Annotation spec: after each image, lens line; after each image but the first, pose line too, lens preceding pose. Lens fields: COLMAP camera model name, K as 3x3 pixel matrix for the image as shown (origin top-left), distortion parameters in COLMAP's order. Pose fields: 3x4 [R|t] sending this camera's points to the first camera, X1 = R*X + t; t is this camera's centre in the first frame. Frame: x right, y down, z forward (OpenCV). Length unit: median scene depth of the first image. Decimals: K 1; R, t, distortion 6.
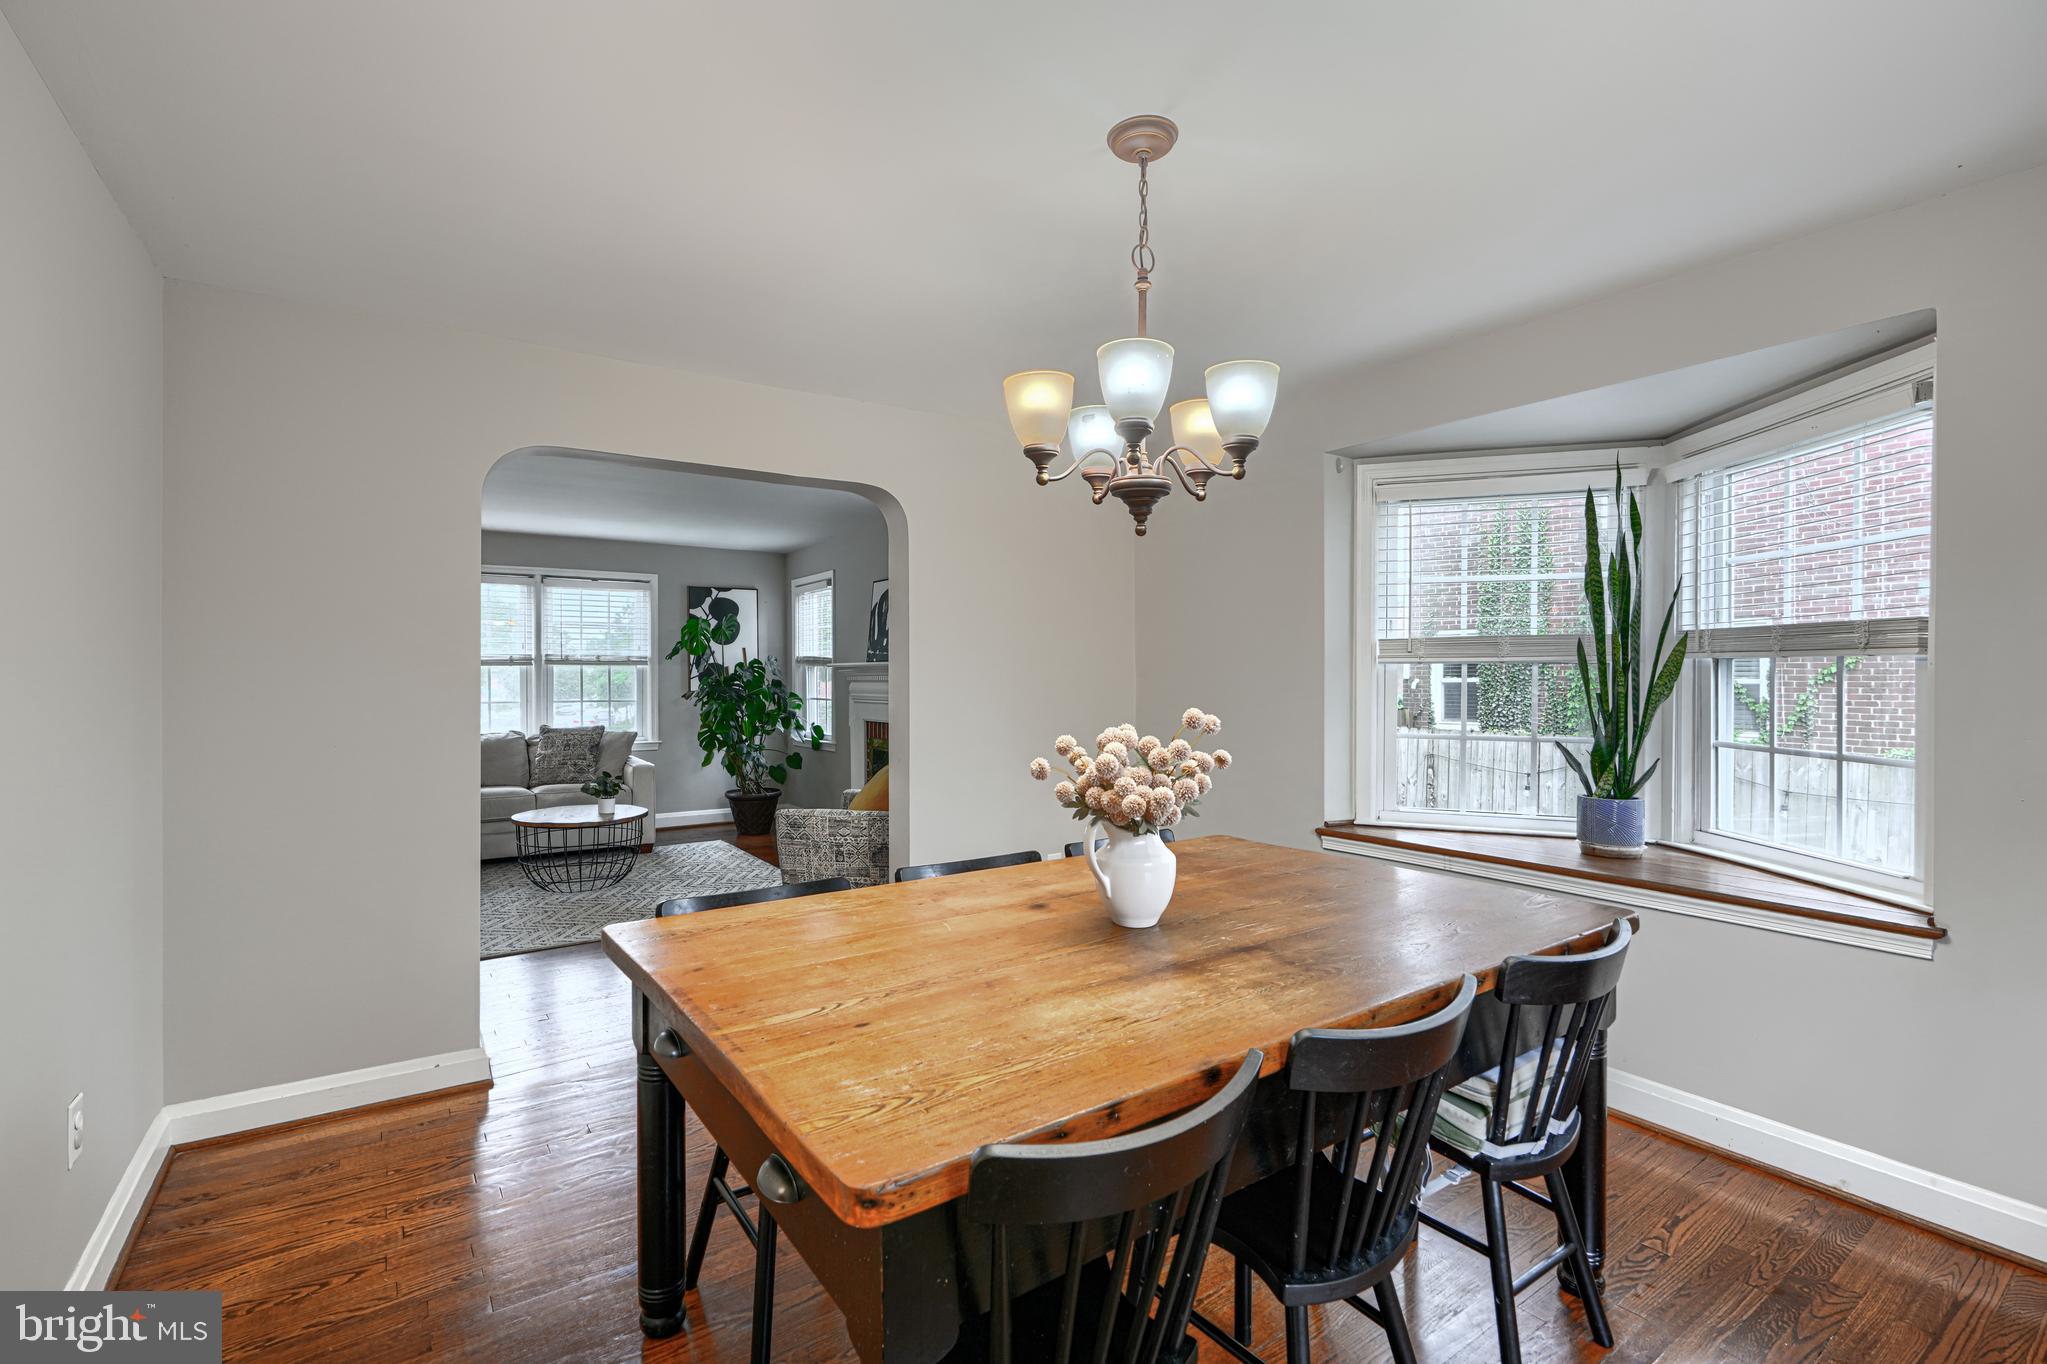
lens RADIAL K [[926.6, 0, 1020.5], [0, 926.6, 675.0], [0, 0, 1]] dist [0.000298, 0.001613]
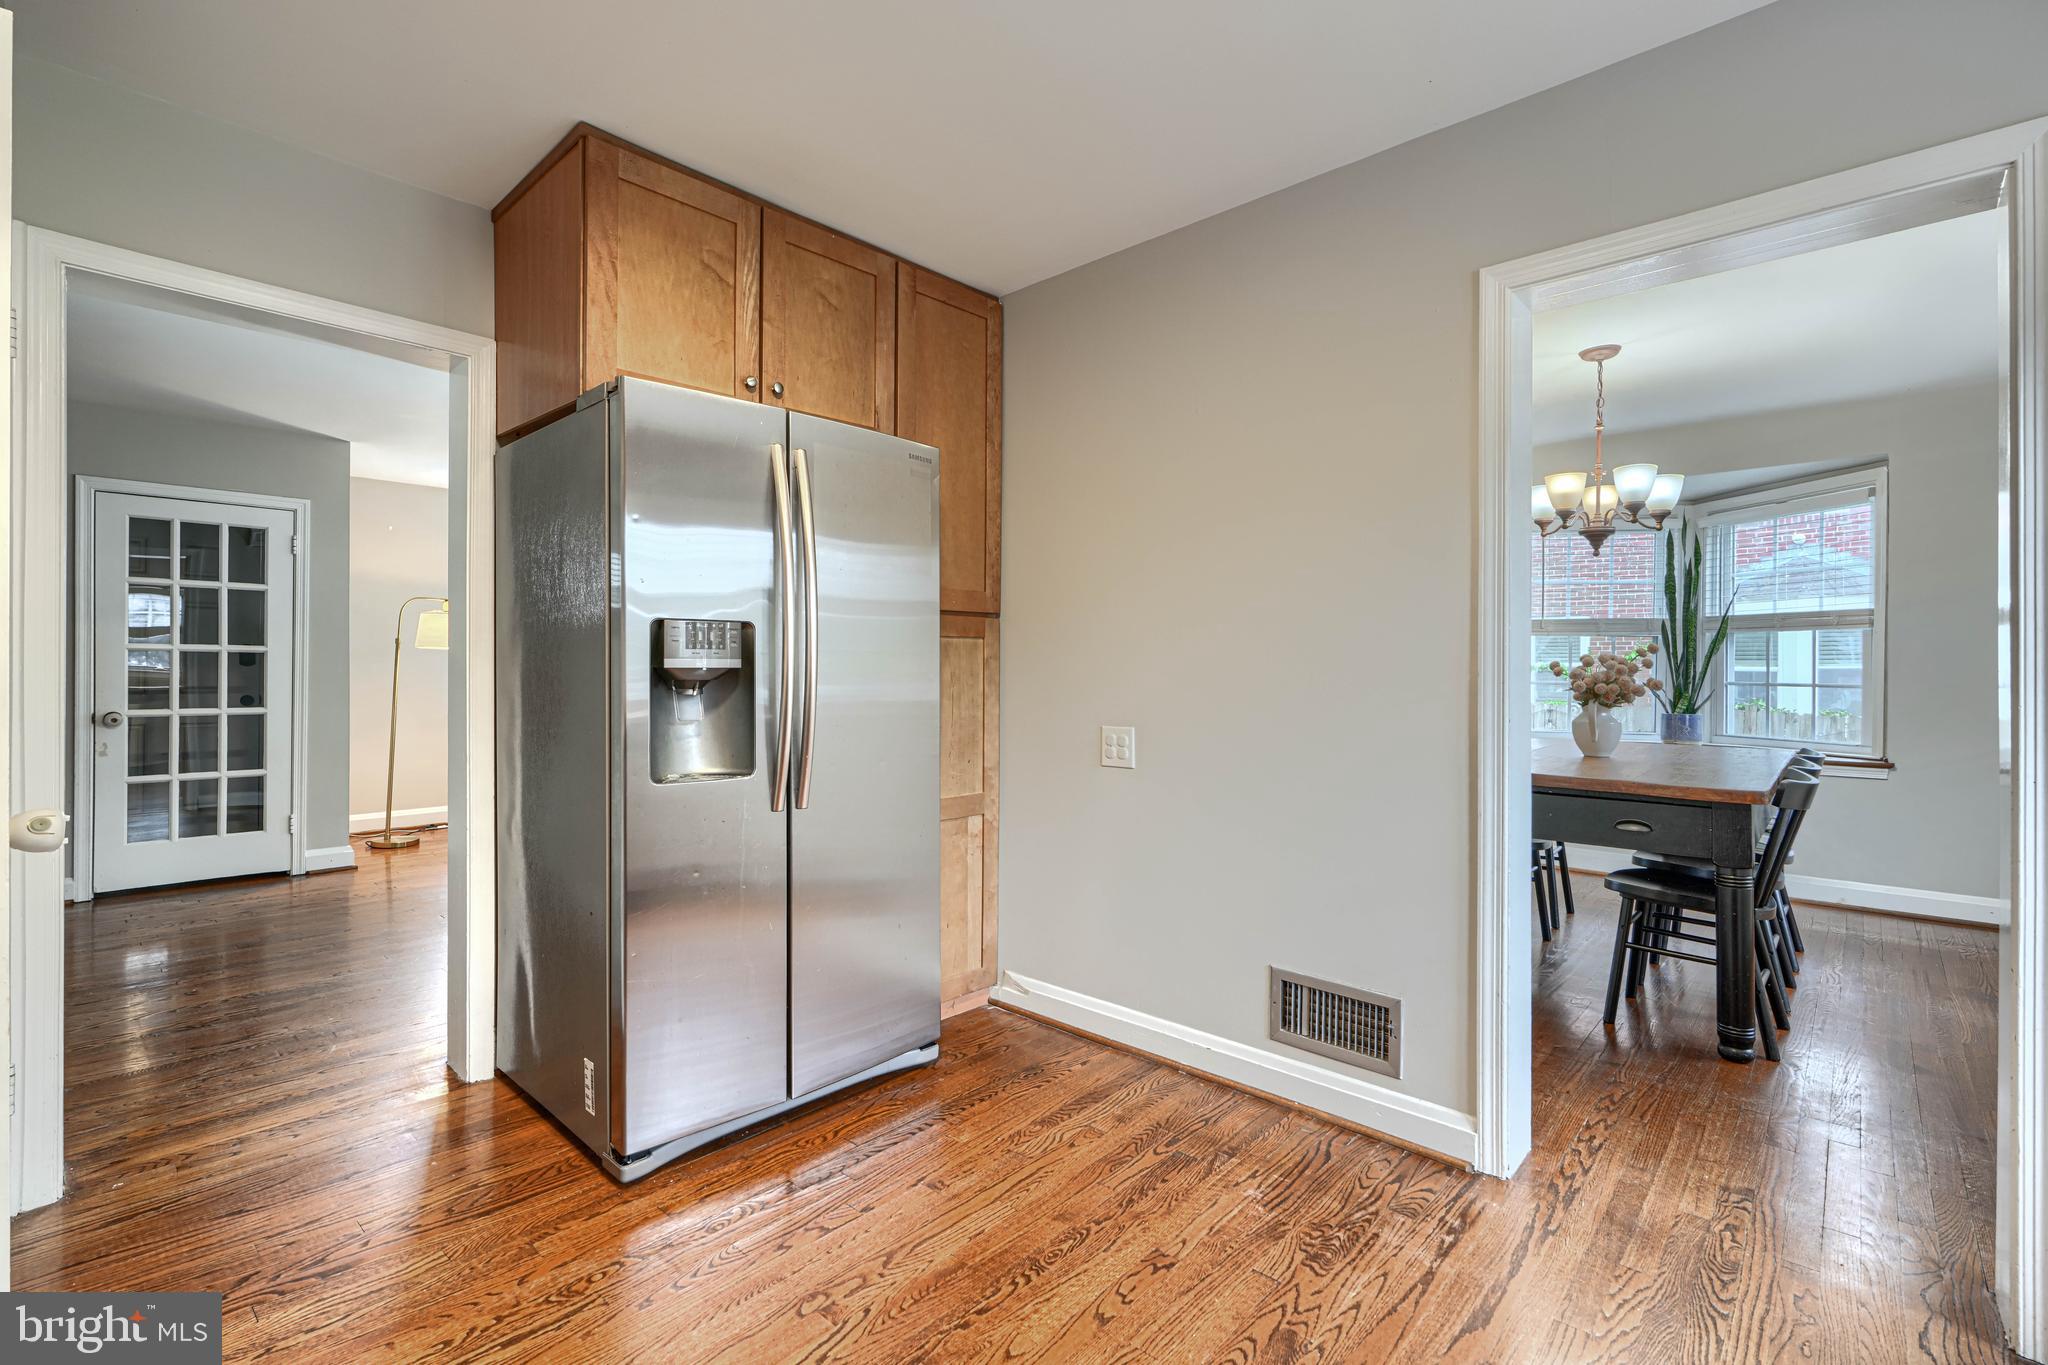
lens RADIAL K [[918.3, 0, 1023.6], [0, 918.3, 669.7], [0, 0, 1]] dist [-0.002084, 0.000751]
pose [[0.976027, 0.006272, 0.217559, -1.178123], [-0.006608, 0.999978, 0.000815, 0.074591], [-0.217549, -0.002233, 0.976047, -0.488127]]
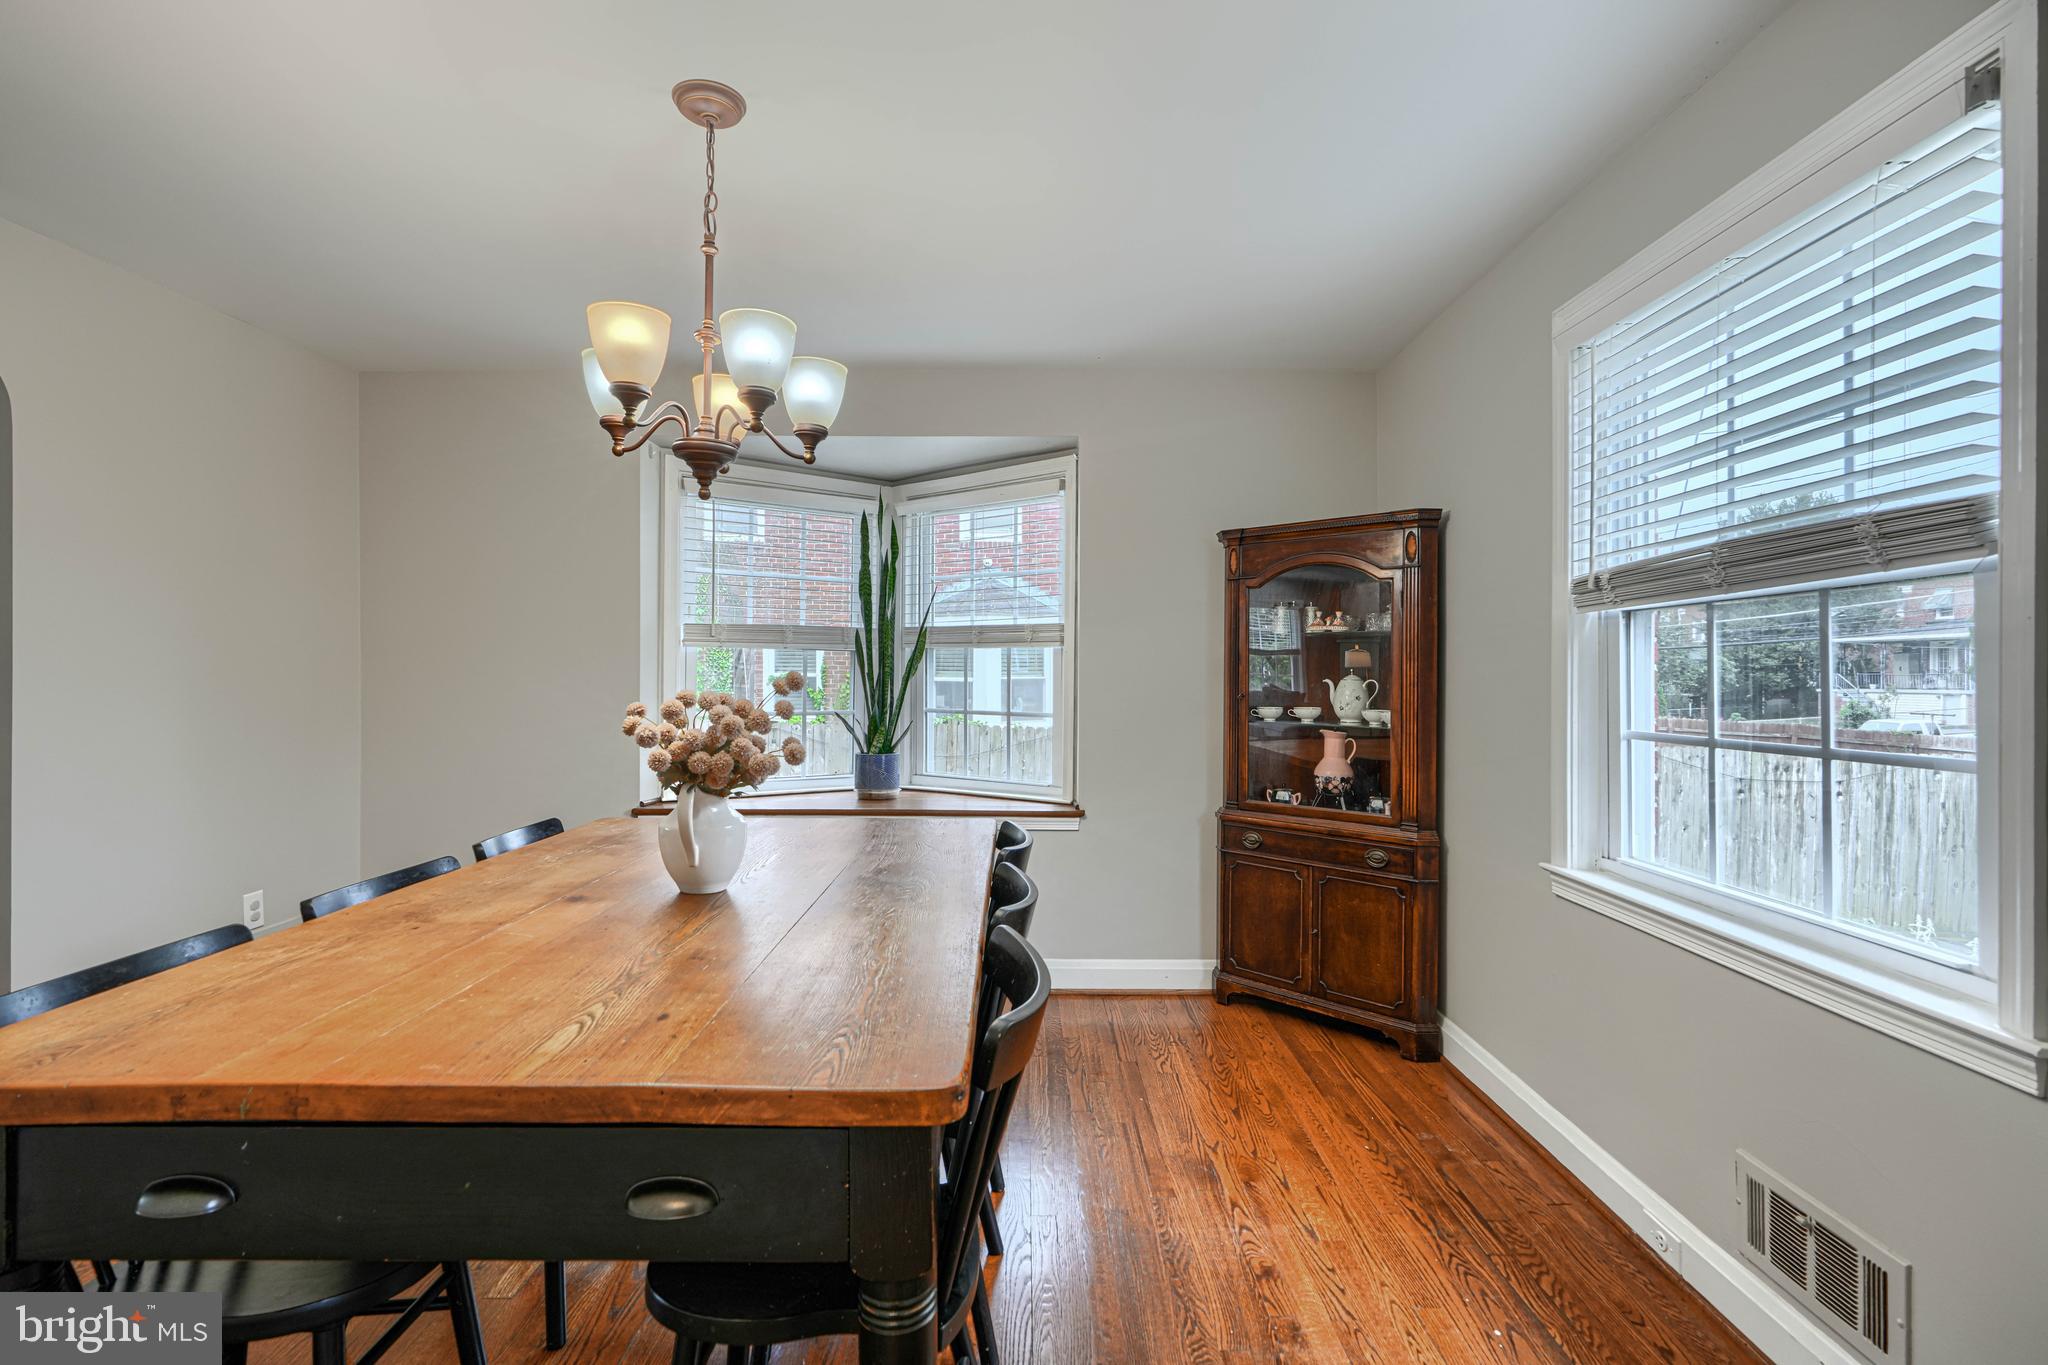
lens RADIAL K [[927.1, 0, 1021.0], [0, 927.1, 675.5], [0, 0, 1]] dist [0.000298, 0.001613]
pose [[0.573301, 0.002489, 0.819341, -0.402959], [-0.003382, 0.999994, -0.000671, 0.030446], [-0.819338, -0.002386, 0.573306, 0.125093]]
